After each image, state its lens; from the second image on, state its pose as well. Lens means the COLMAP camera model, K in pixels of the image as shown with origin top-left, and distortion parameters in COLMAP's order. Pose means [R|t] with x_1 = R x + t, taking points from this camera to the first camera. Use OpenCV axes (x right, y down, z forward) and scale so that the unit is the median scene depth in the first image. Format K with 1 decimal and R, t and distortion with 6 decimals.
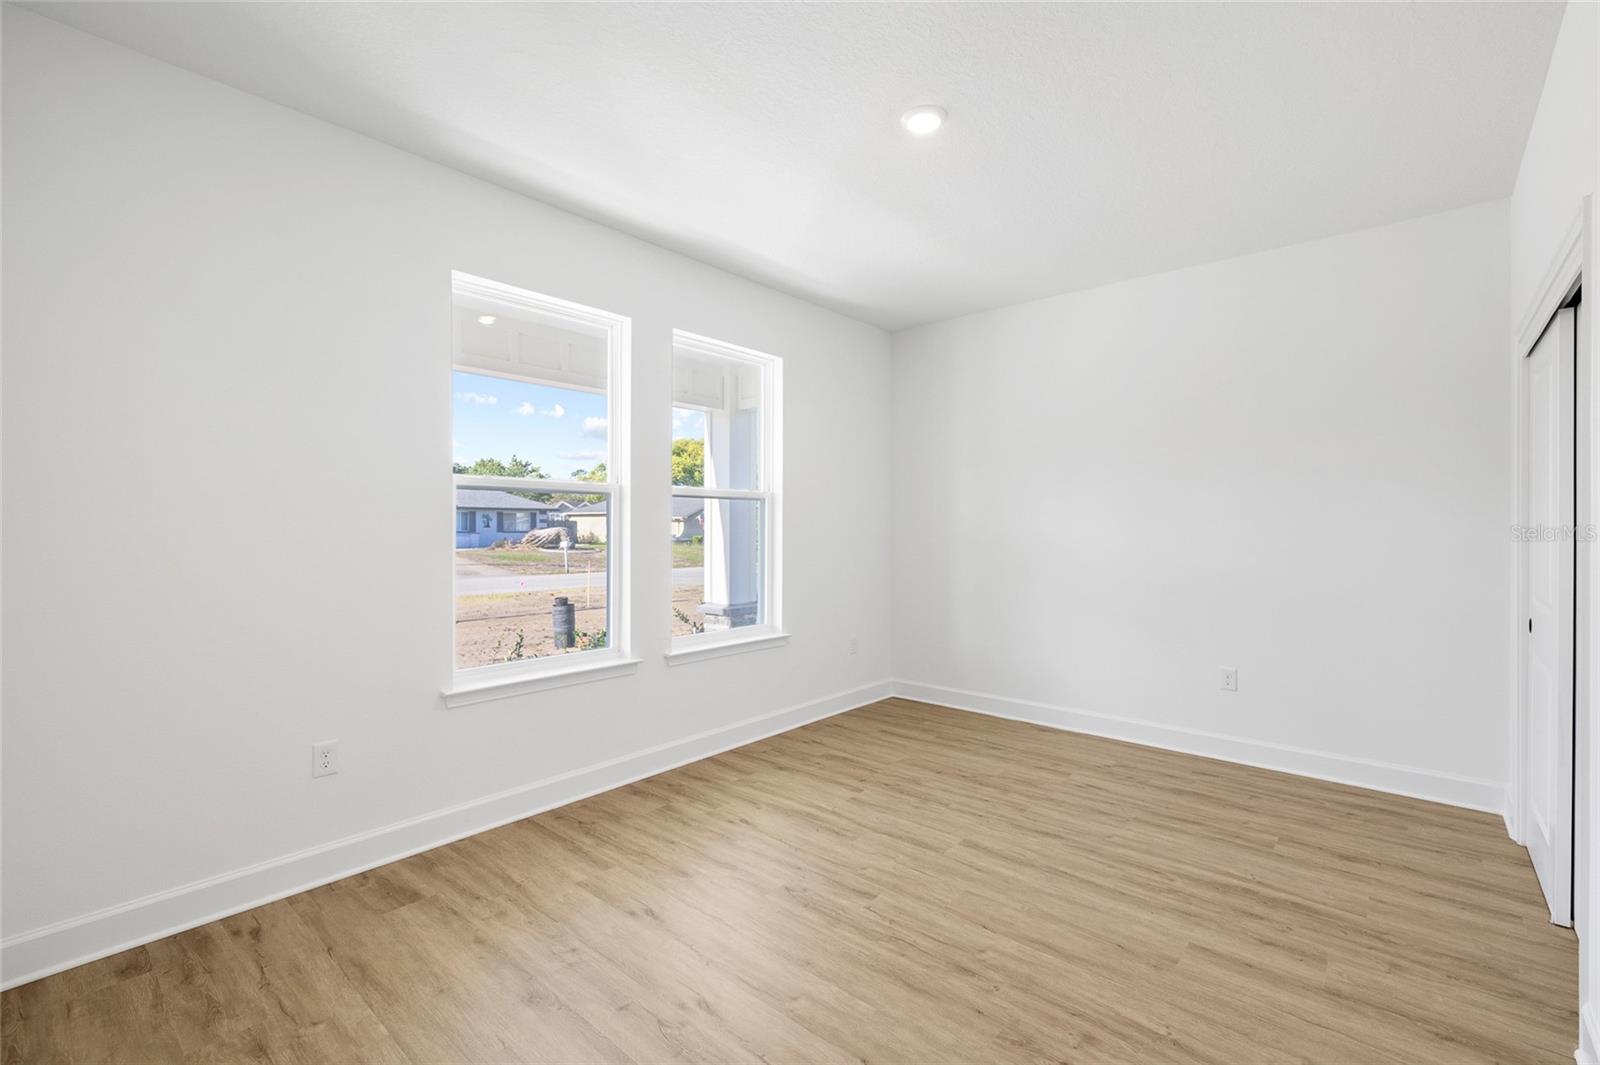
lens RADIAL K [[789.2, 0, 801.6], [0, 789.2, 525.9], [0, 0, 1]] dist [-0.003227, 0.000024]
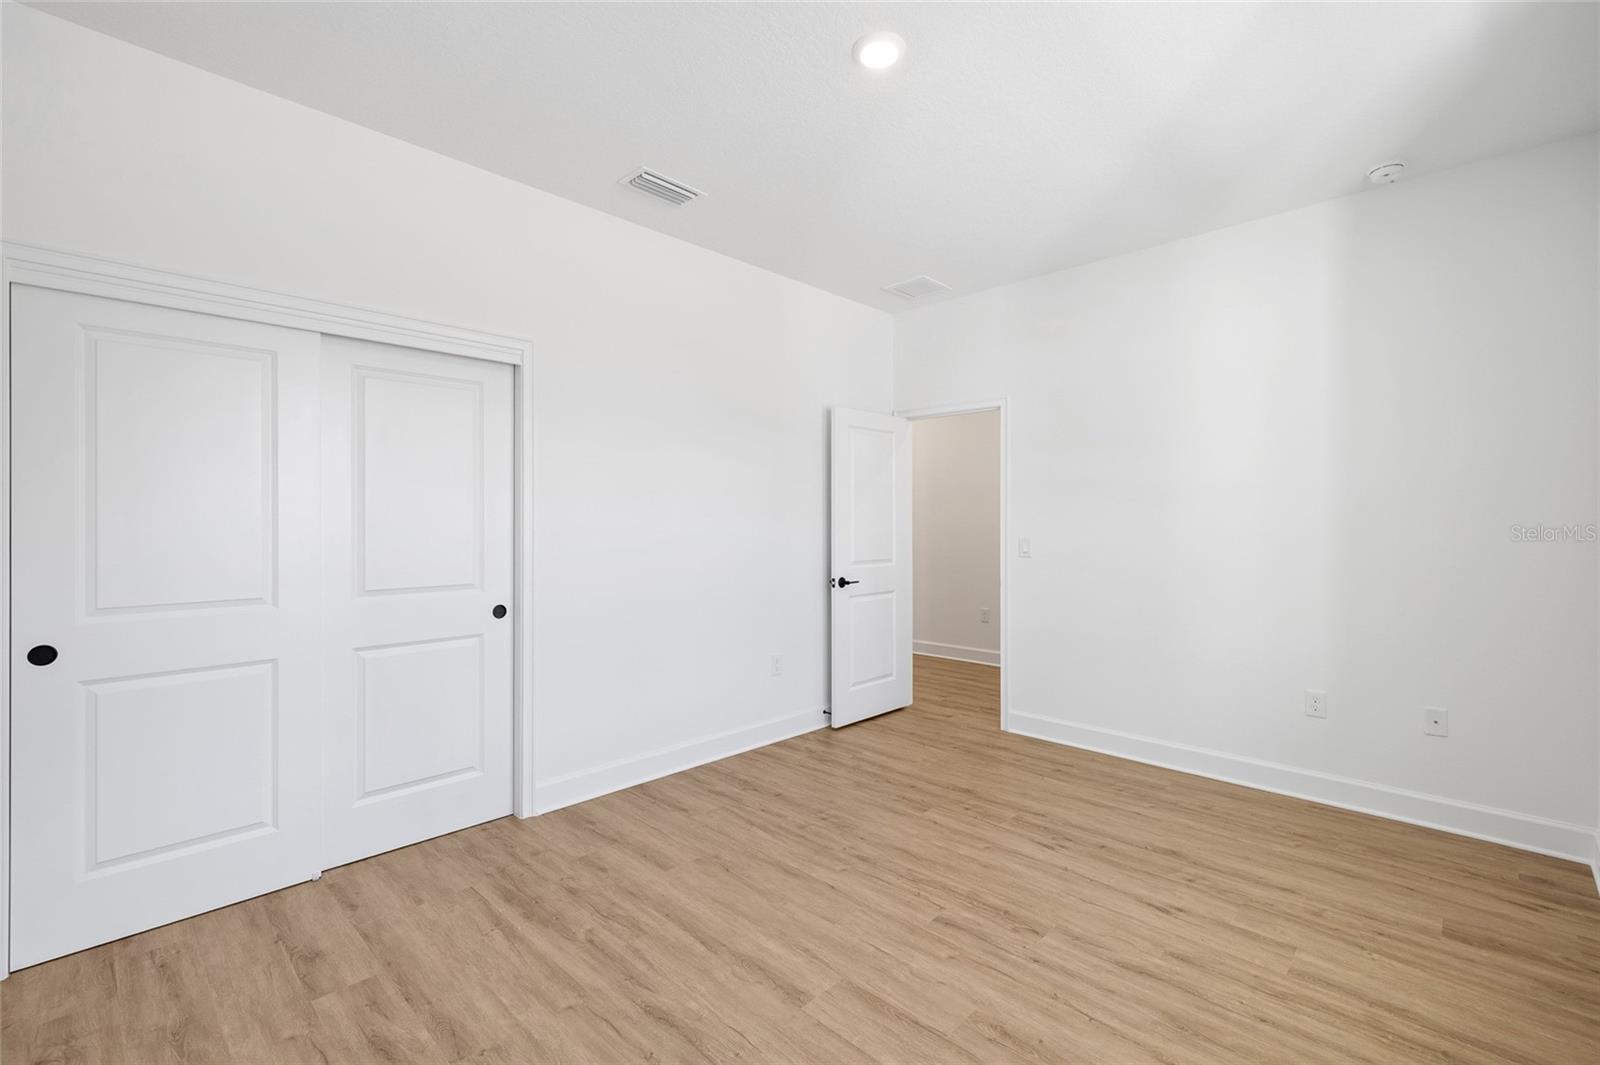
lens RADIAL K [[789.2, 0, 801.6], [0, 789.2, 525.9], [0, 0, 1]] dist [-0.003227, 0.000024]
pose [[-0.998847, 0.000097, 0.048014, 0.206699], [0.000222, 0.999997, 0.002592, 0.004433], [-0.048014, 0.002600, -0.998843, 1.944849]]
